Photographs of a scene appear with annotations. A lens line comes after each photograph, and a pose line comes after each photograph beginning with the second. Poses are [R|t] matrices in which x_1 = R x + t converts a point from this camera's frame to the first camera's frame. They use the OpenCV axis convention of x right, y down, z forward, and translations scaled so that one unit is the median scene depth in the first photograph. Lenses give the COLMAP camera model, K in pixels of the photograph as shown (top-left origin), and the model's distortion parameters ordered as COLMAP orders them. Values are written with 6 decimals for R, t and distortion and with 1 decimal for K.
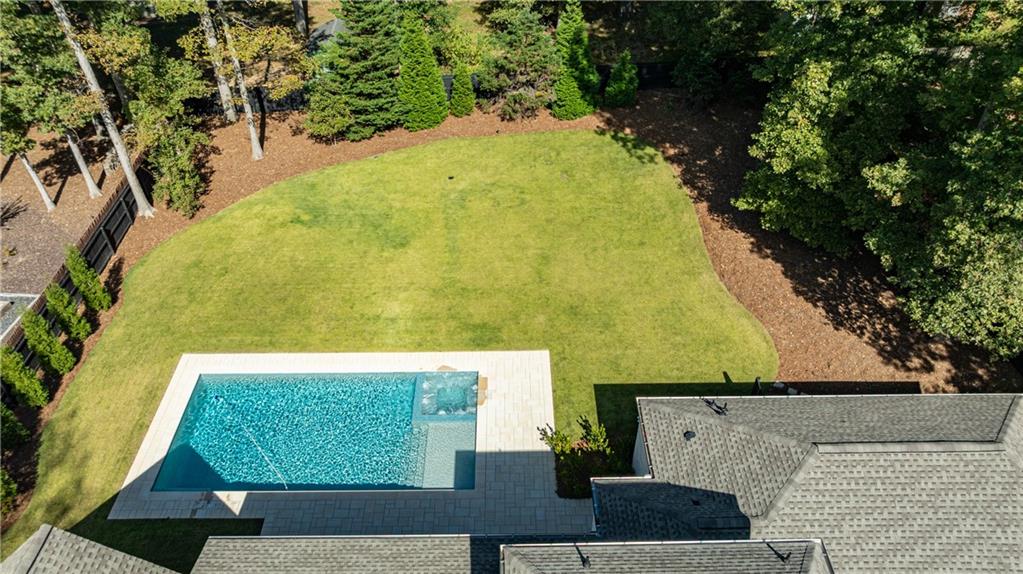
lens RADIAL K [[716.3, 0, 511.5], [0, 716.3, 287.0], [0, 0, 1]] dist [-0.019918, 0.001270]
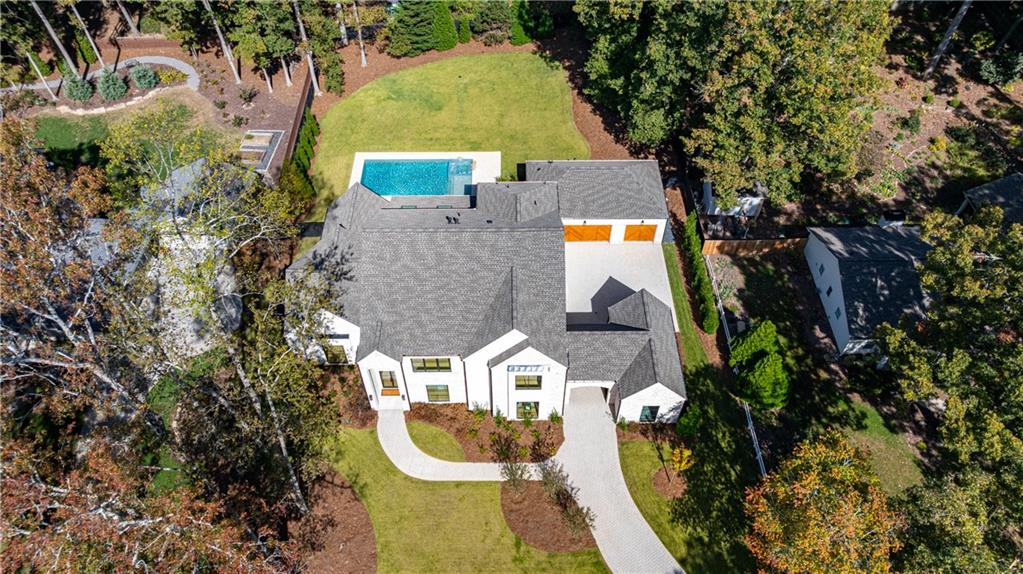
lens RADIAL K [[731.4, 0, 516.7], [0, 731.4, 290.6], [0, 0, 1]] dist [-0.023041, 0.005536]
pose [[0.999984, 0.002675, 0.004971, 0.081141], [-0.003478, 0.985586, 0.169139, 0.113599], [-0.004447, -0.169154, 0.985580, -1.356254]]
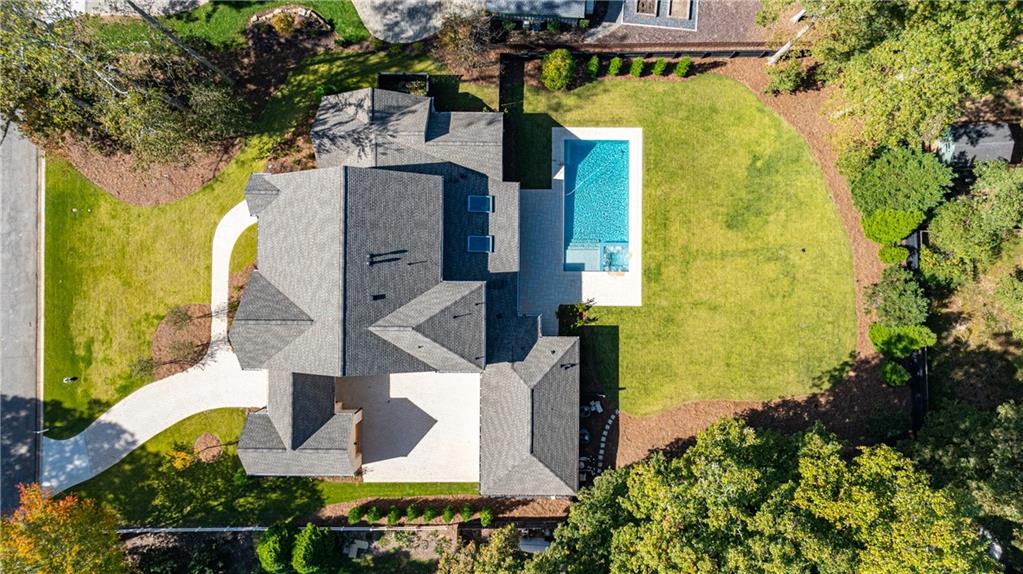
lens RADIAL K [[731.4, 0, 516.7], [0, 731.4, 290.6], [0, 0, 1]] dist [-0.023041, 0.005536]
pose [[-0.017428, 0.999803, -0.009479, 0.028710], [-0.640399, -0.003881, 0.768032, -1.071381], [0.767845, 0.019456, 0.640341, -0.509163]]
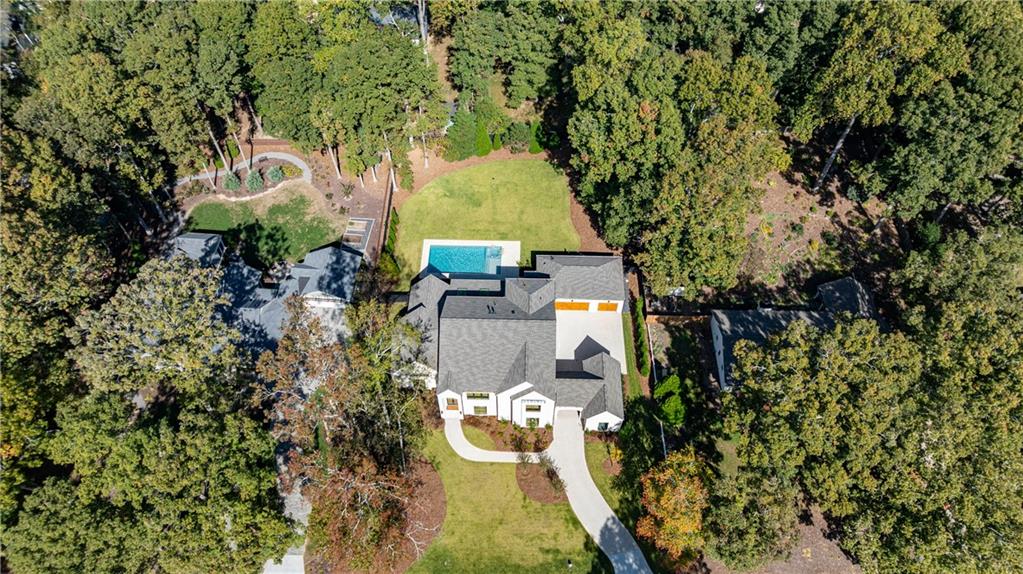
lens RADIAL K [[731.4, 0, 516.7], [0, 731.4, 290.6], [0, 0, 1]] dist [-0.023041, 0.005536]
pose [[0.999457, 0.031273, -0.010414, 0.067656], [-0.028124, 0.973857, 0.225416, -0.440473], [0.017191, -0.225000, 0.974207, -2.361908]]
